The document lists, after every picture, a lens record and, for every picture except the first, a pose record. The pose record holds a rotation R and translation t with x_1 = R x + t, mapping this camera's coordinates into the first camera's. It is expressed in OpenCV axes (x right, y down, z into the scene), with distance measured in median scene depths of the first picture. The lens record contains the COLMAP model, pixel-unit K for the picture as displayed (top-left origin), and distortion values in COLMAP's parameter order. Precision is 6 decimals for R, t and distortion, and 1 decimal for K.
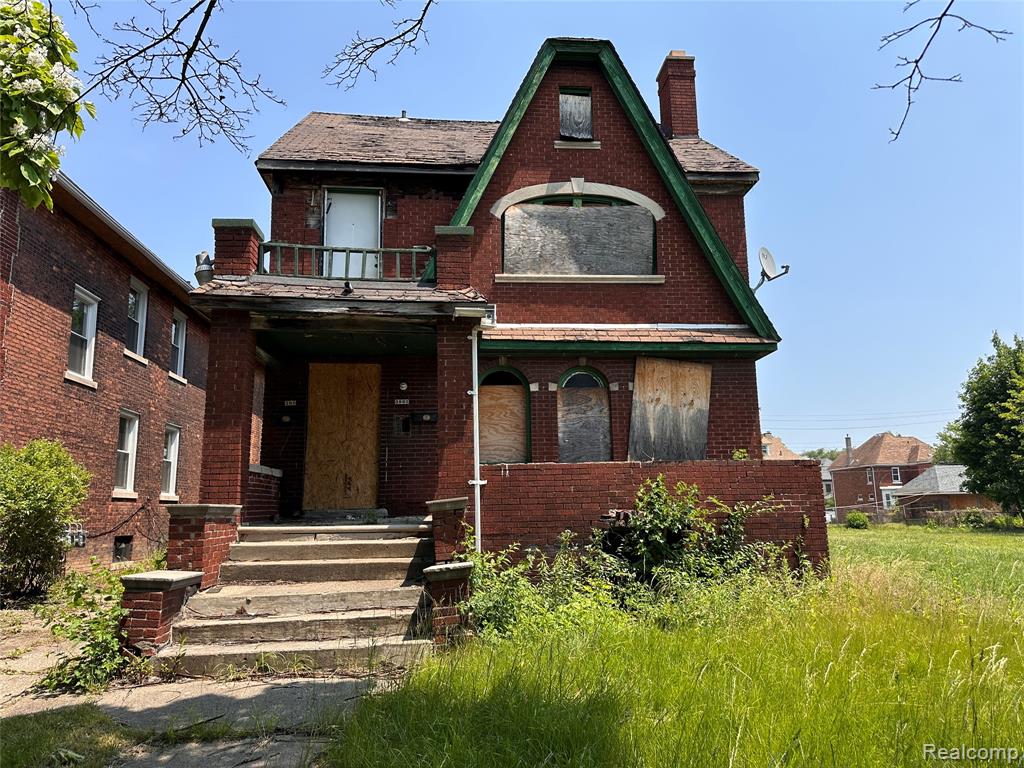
lens RADIAL K [[731.2, 0, 512.0], [0, 731.2, 384.0], [0, 0, 1]] dist [0.041552, -0.001507]
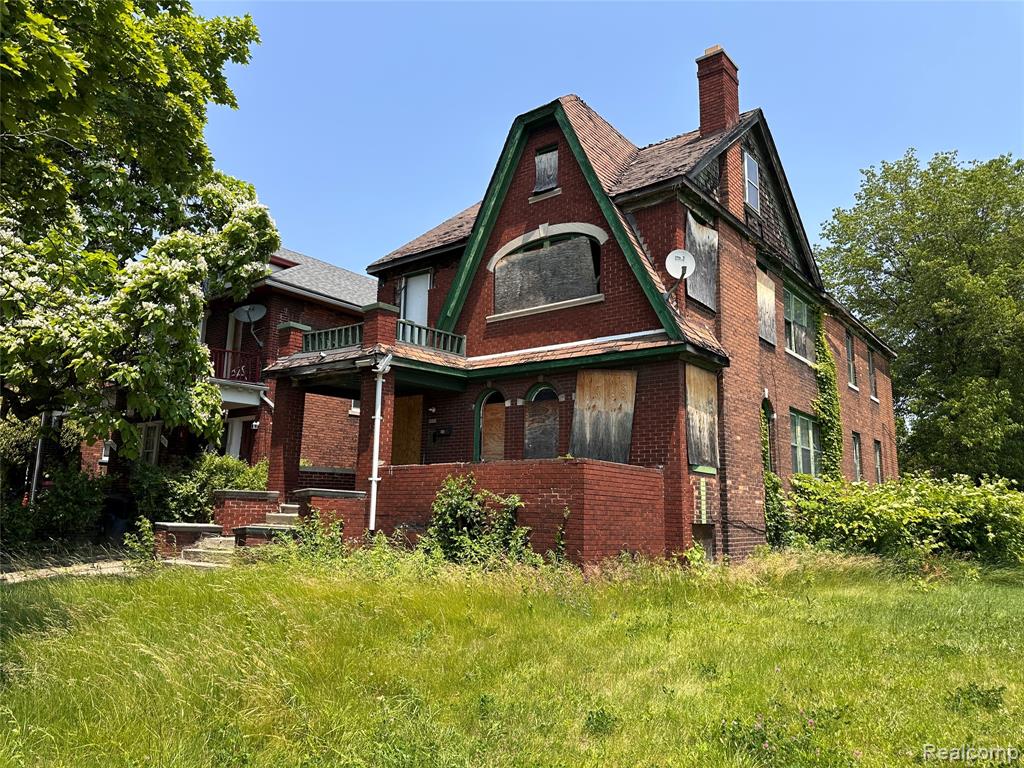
lens RADIAL K [[705.2, 0, 512.0], [0, 705.2, 384.0], [0, 0, 1]] dist [0.063274, 0.000206]
pose [[0.720379, -0.087348, -0.688058, 0.851892], [0.085765, 0.995643, -0.036602, 0.015754], [0.688257, -0.032644, 0.724732, 0.129922]]
